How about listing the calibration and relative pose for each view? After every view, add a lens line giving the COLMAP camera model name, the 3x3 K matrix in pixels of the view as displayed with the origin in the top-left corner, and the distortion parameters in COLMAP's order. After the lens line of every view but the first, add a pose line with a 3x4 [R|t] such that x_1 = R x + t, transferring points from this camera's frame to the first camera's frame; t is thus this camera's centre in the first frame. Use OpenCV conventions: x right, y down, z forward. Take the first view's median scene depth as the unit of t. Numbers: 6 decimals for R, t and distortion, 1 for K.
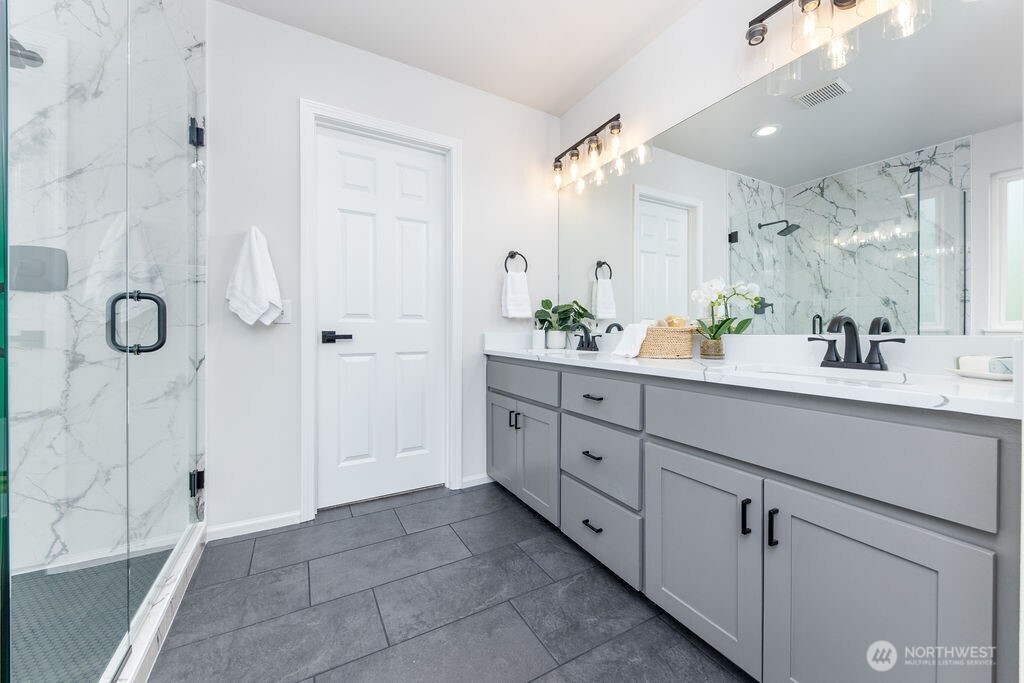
lens RADIAL K [[383.9, 0, 514.2], [0, 383.9, 331.5], [0, 0, 1]] dist [0.015349, -0.006620]
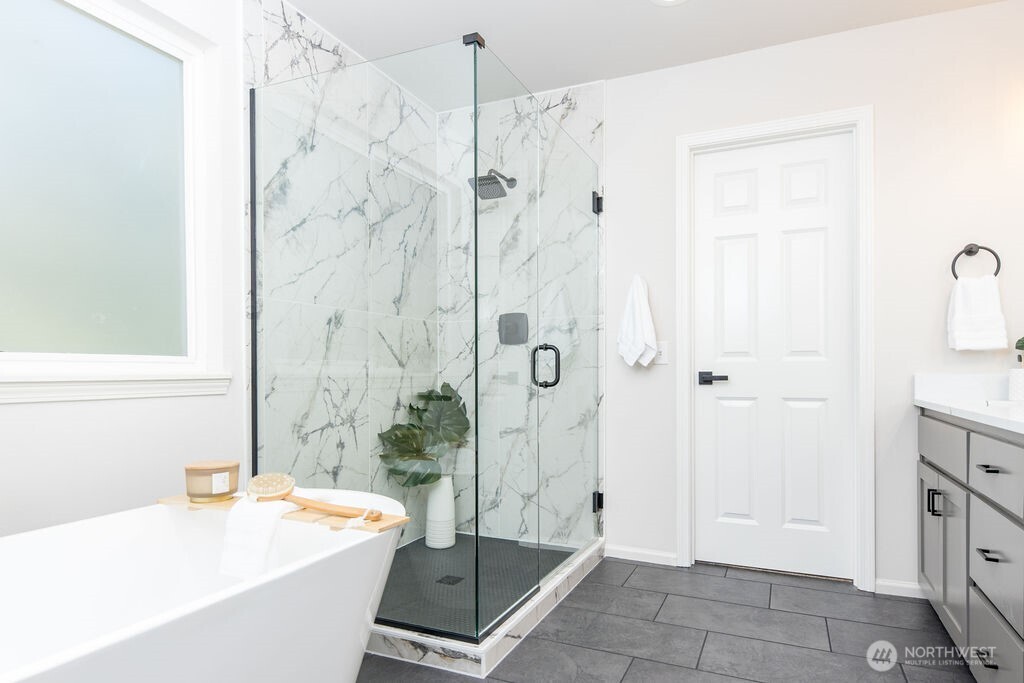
lens RADIAL K [[586.5, 0, 513.6], [0, 586.5, 372.4], [0, 0, 1]] dist [-0.001403, -0.000017]
pose [[0.580247, 0.000074, -0.814441, 0.466721], [0.000059, 1.000000, 0.000133, 0.000406], [0.814441, -0.000125, 0.580247, -0.227818]]
